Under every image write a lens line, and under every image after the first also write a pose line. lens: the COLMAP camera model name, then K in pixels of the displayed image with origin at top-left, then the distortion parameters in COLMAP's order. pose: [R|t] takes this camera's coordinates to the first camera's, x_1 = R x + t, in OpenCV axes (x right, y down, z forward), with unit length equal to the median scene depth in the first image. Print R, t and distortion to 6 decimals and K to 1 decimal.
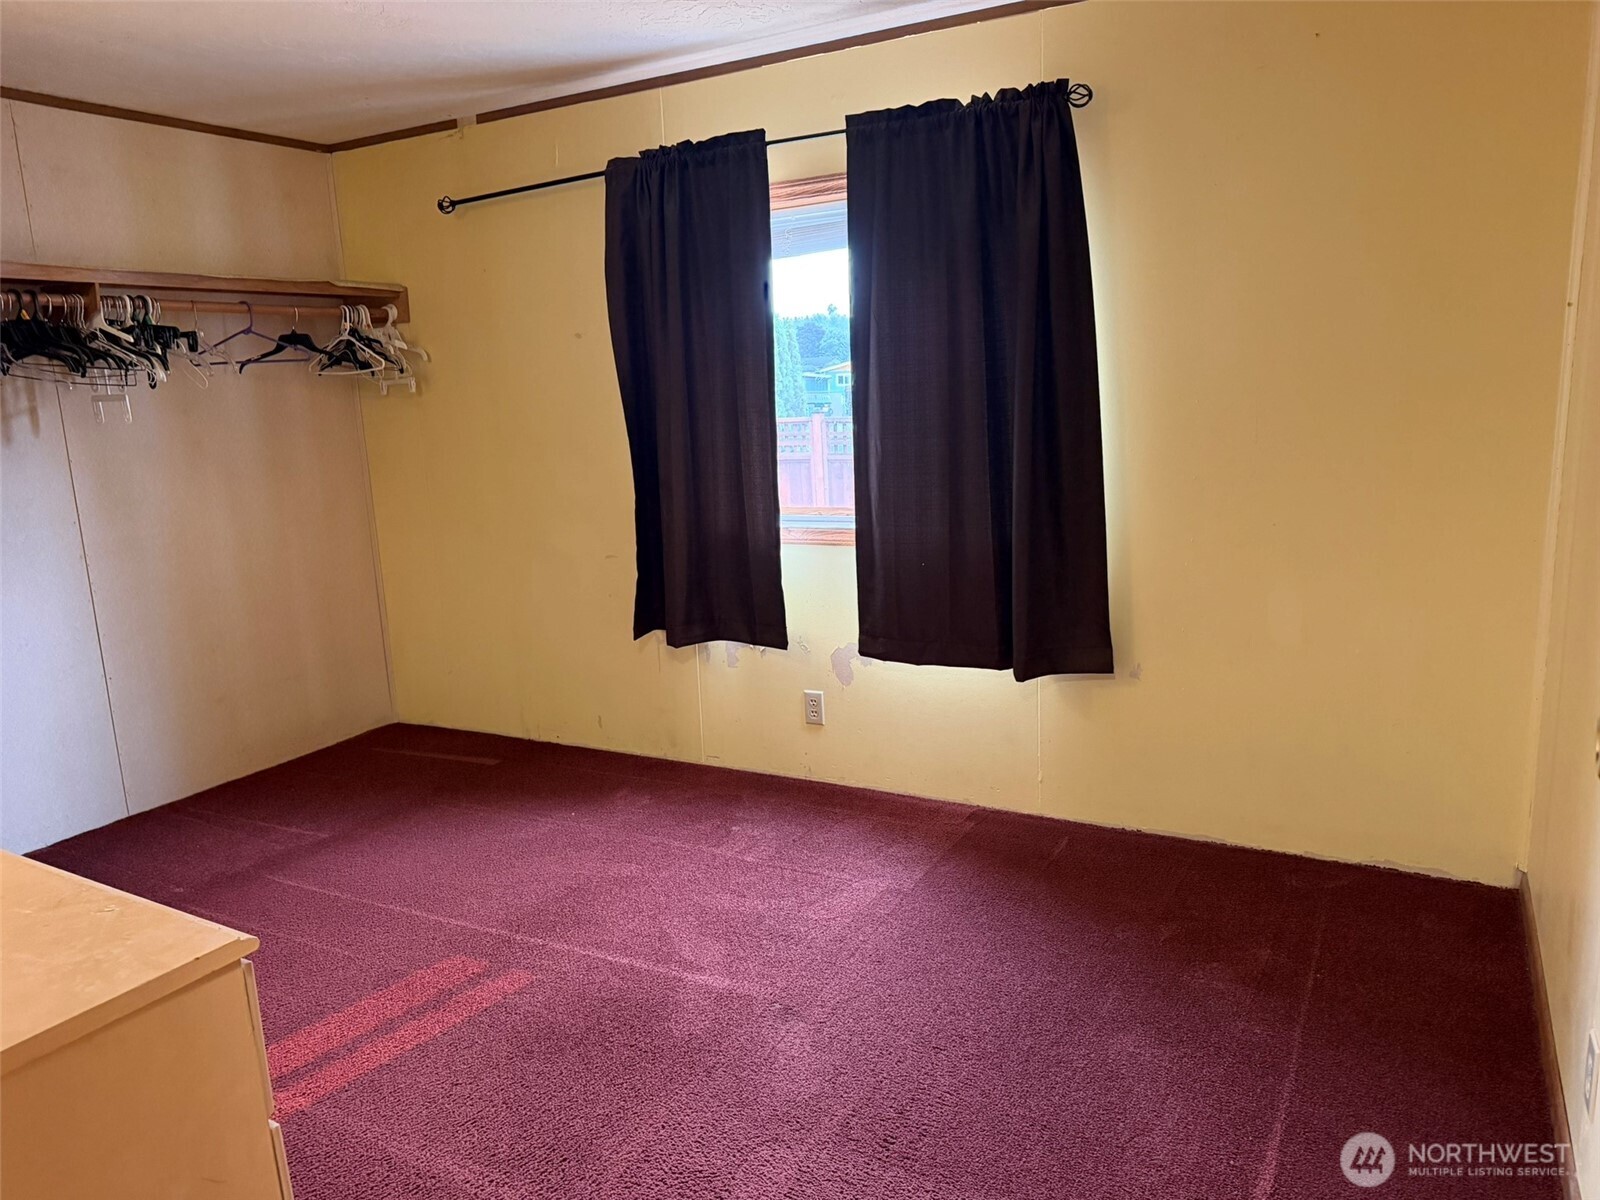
lens RADIAL K [[1123.4, 0, 800.0], [0, 1123.4, 600.0], [0, 0, 1]] dist [-0.004652, -0.002606]
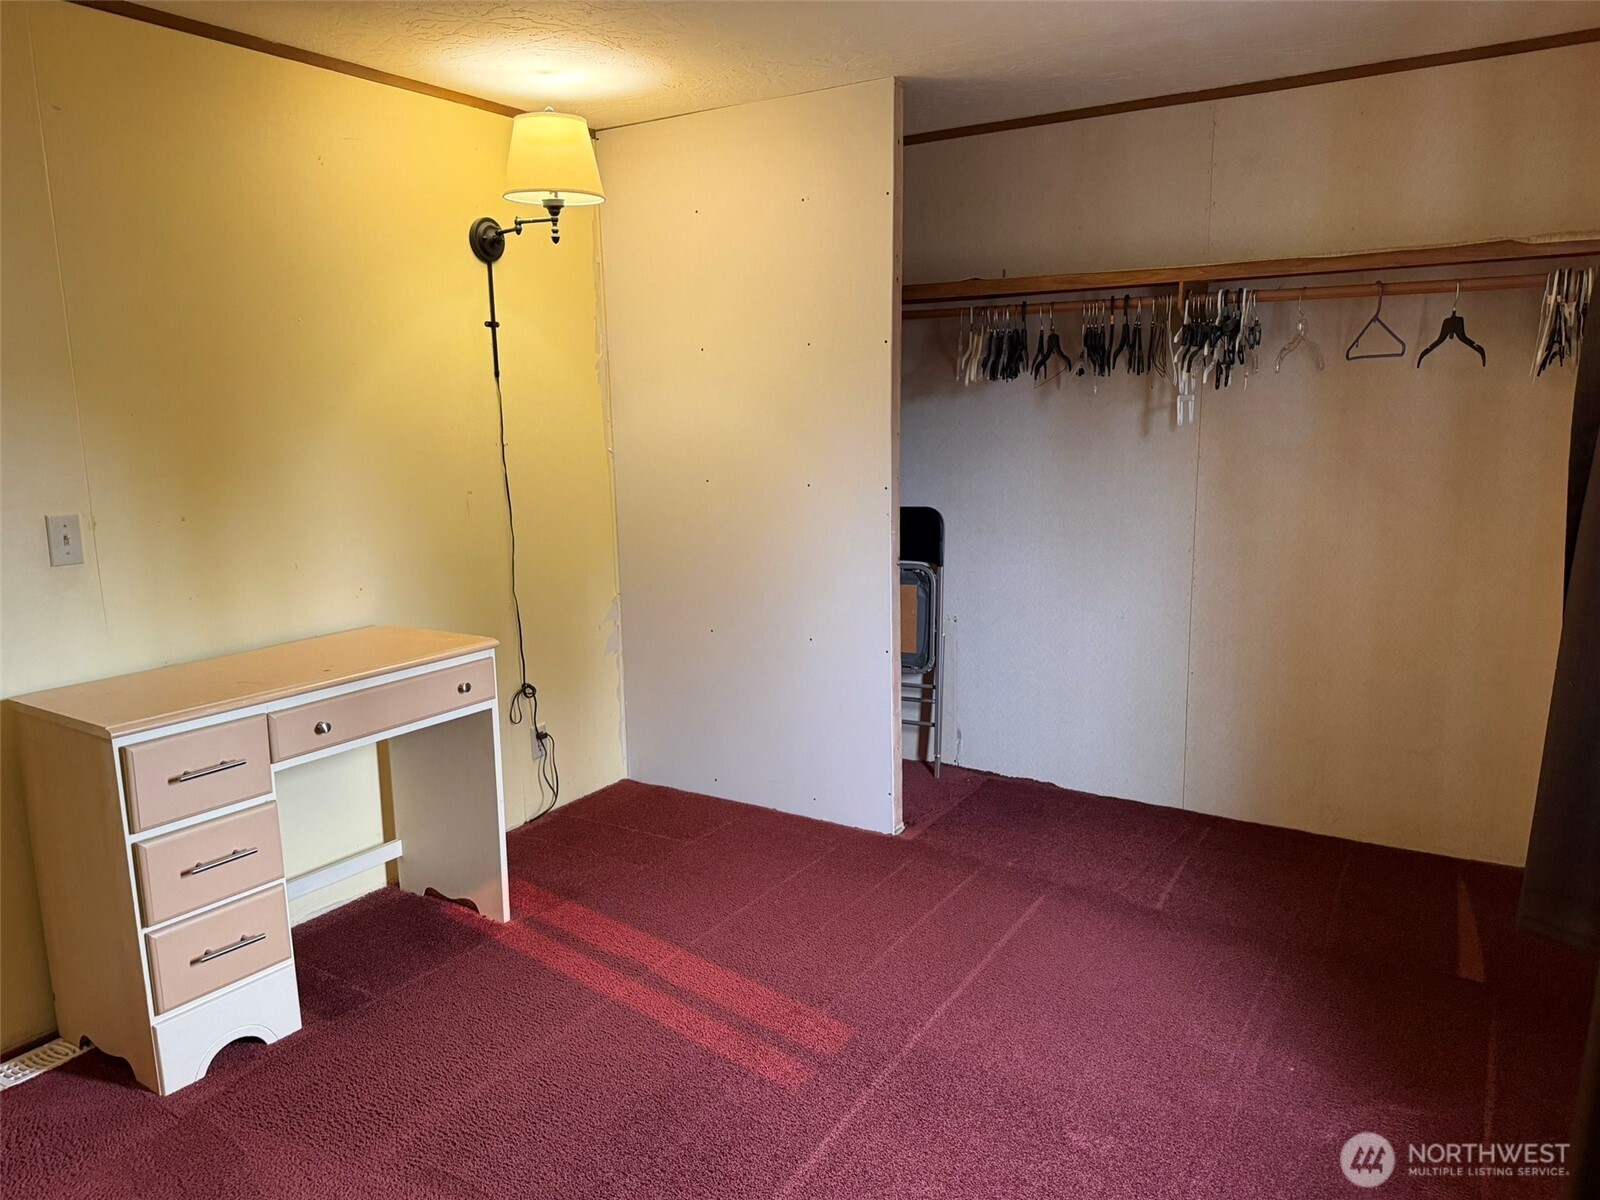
lens RADIAL K [[1122.3, 0, 779.0], [0, 1122.3, 599.3], [0, 0, 1]] dist [0.106674, -0.188274]
pose [[-0.075265, 0.223022, -0.971903, 0.390868], [-0.158633, 0.959578, 0.232478, -0.172933], [0.984465, 0.171674, -0.036844, 0.664070]]
